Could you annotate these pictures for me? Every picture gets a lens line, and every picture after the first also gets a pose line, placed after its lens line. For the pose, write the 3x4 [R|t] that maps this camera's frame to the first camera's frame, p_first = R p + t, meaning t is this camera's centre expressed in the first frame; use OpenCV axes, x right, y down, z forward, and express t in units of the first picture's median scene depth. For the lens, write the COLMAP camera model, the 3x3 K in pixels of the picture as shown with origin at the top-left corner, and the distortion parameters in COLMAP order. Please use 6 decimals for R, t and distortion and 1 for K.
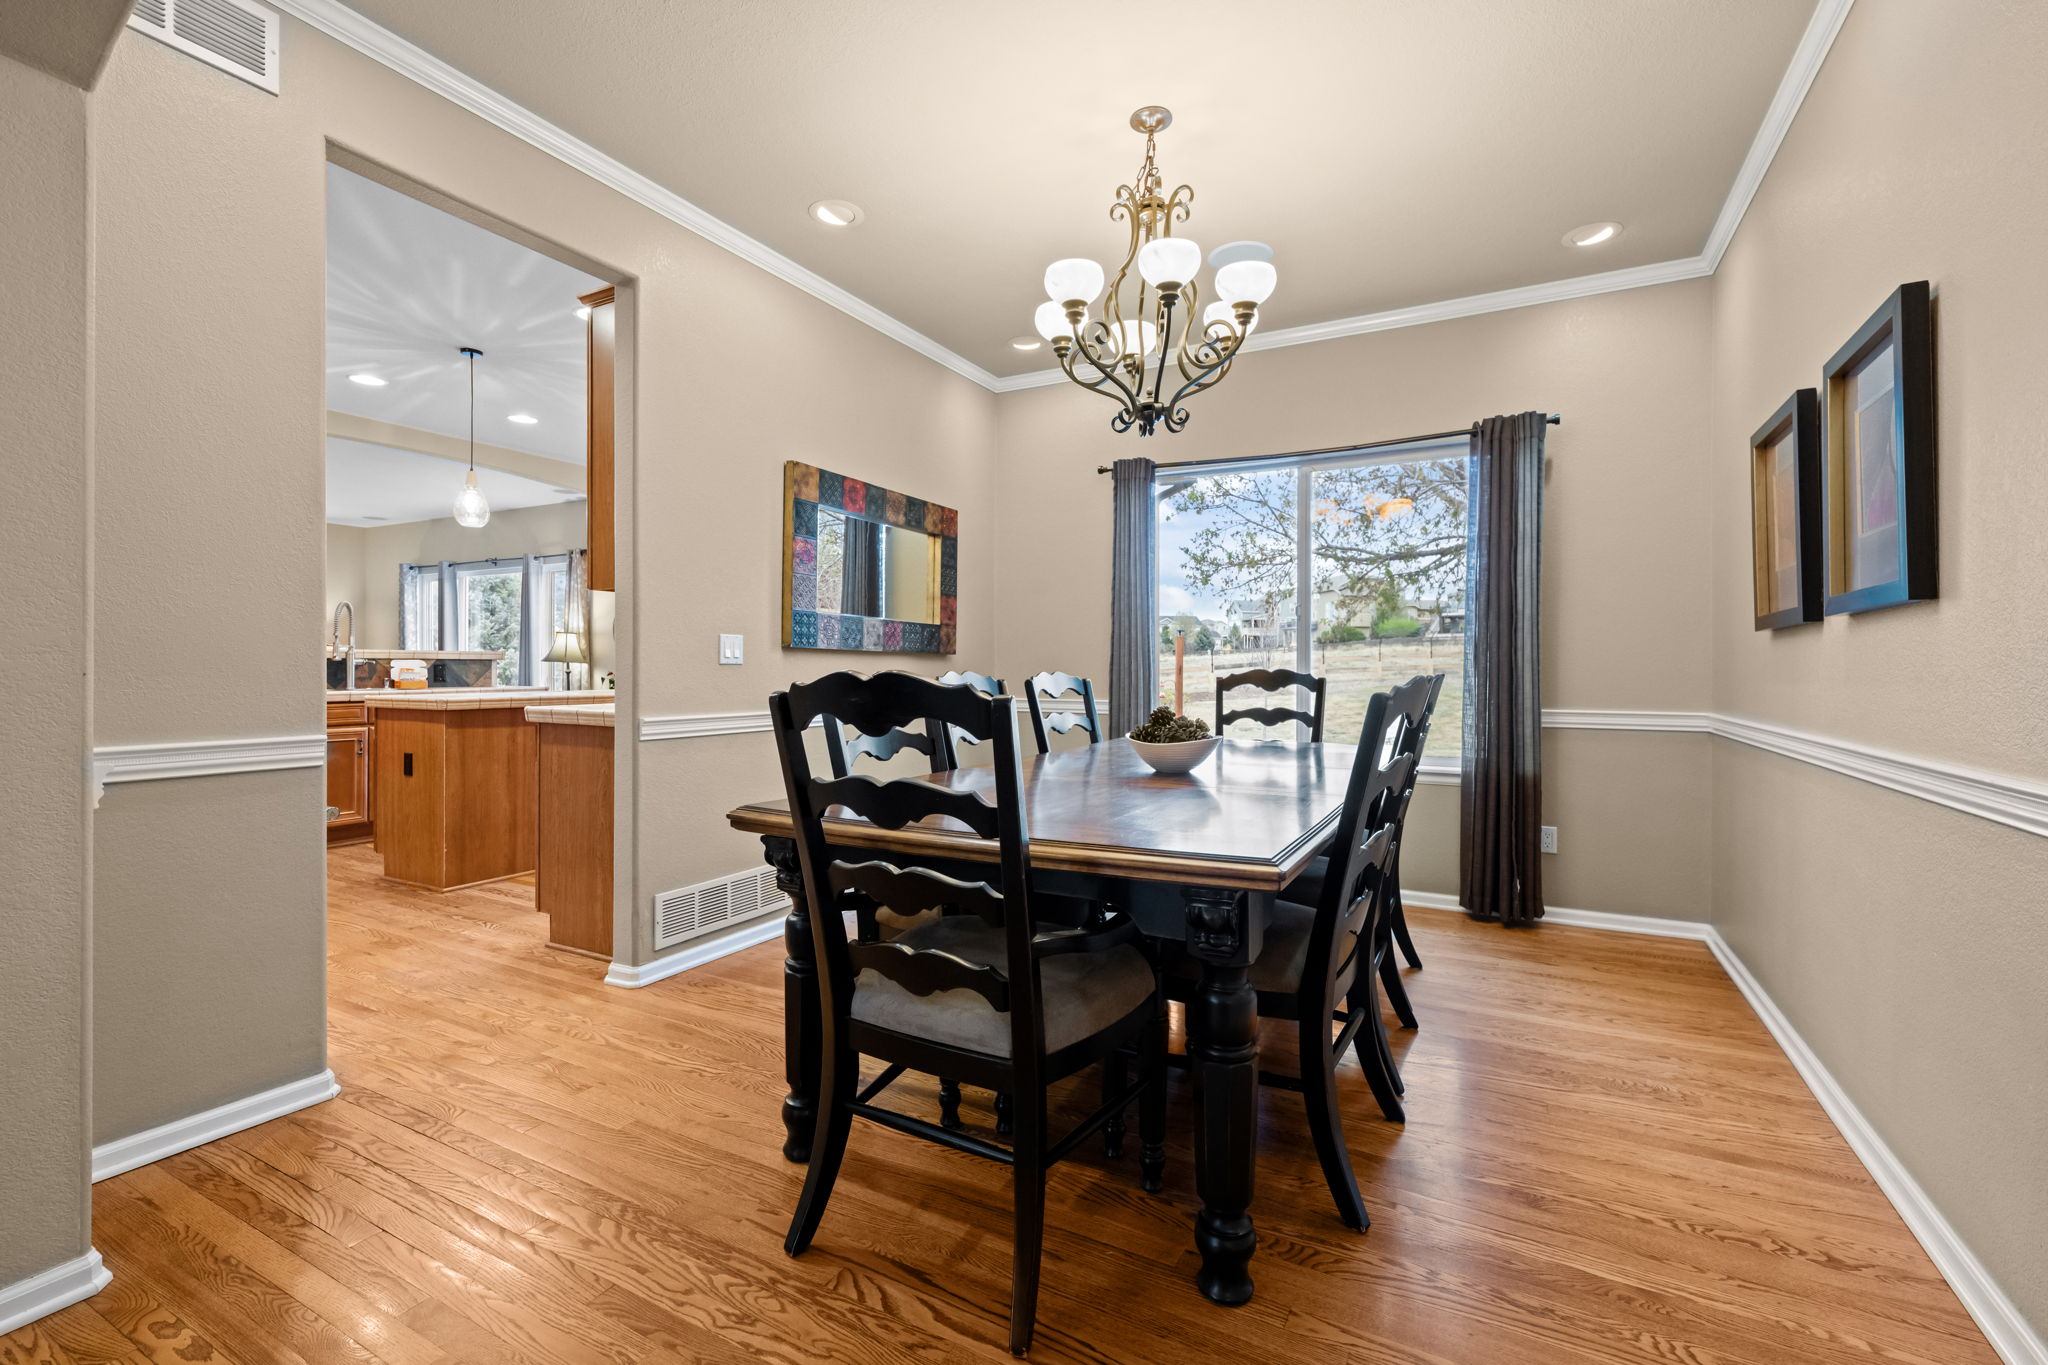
lens RADIAL K [[843.0, 0, 1033.2], [0, 843.0, 684.9], [0, 0, 1]] dist [-0.000591, -0.000249]
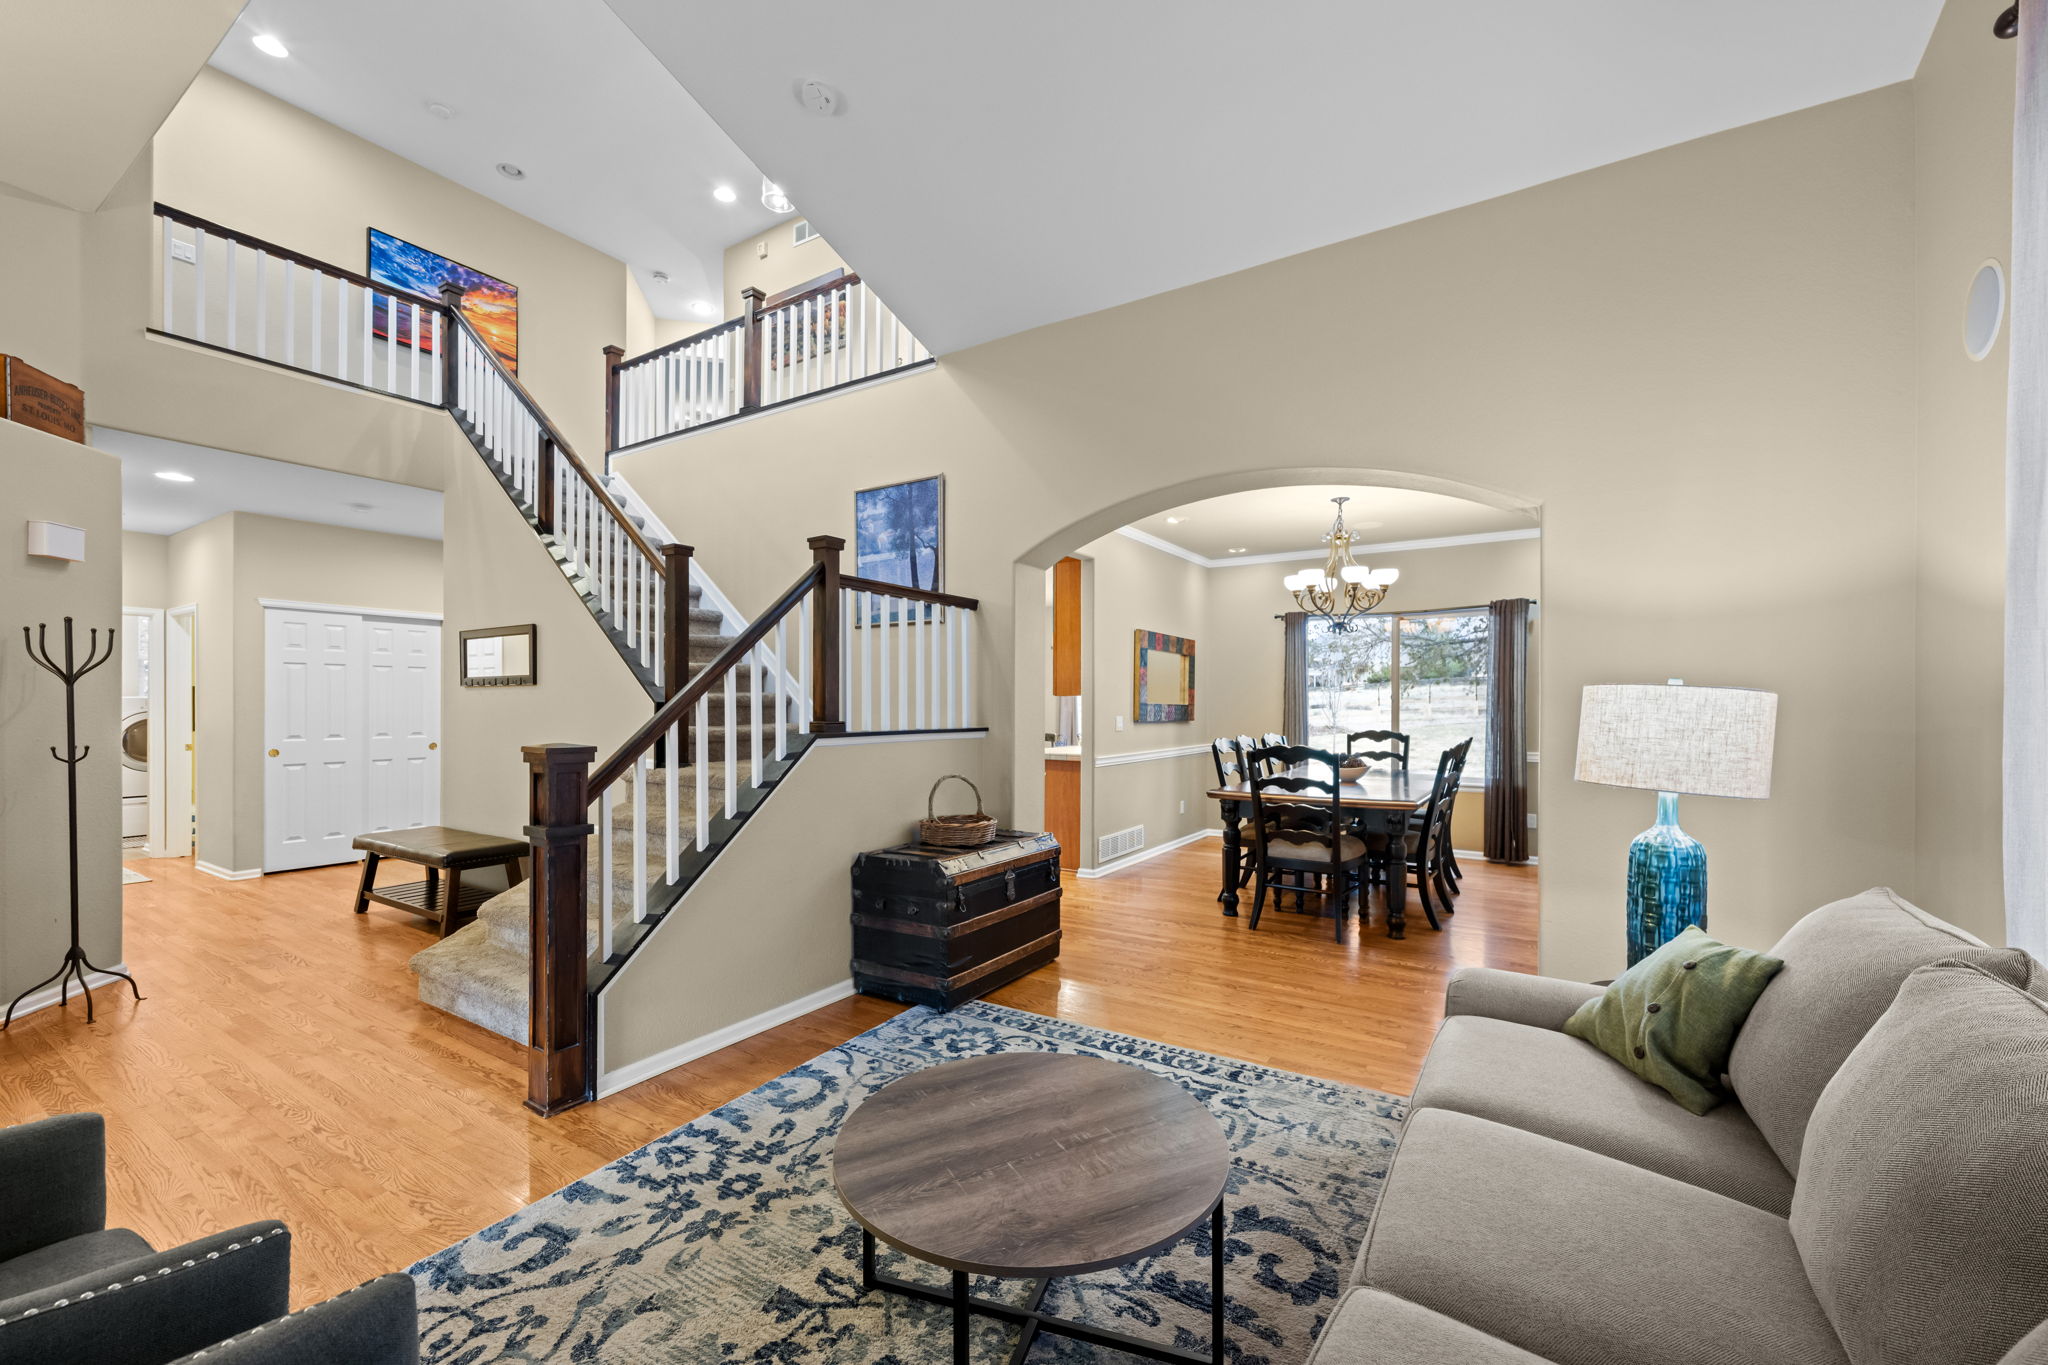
lens RADIAL K [[797.5, 0, 1025.9], [0, 797.5, 716.6], [0, 0, 1]] dist [-0.000220, -0.000064]
pose [[0.997153, -0.000920, -0.075401, -0.400660], [0.000739, 0.999997, -0.002431, -0.050093], [0.075403, 0.002368, 0.997150, -0.901352]]
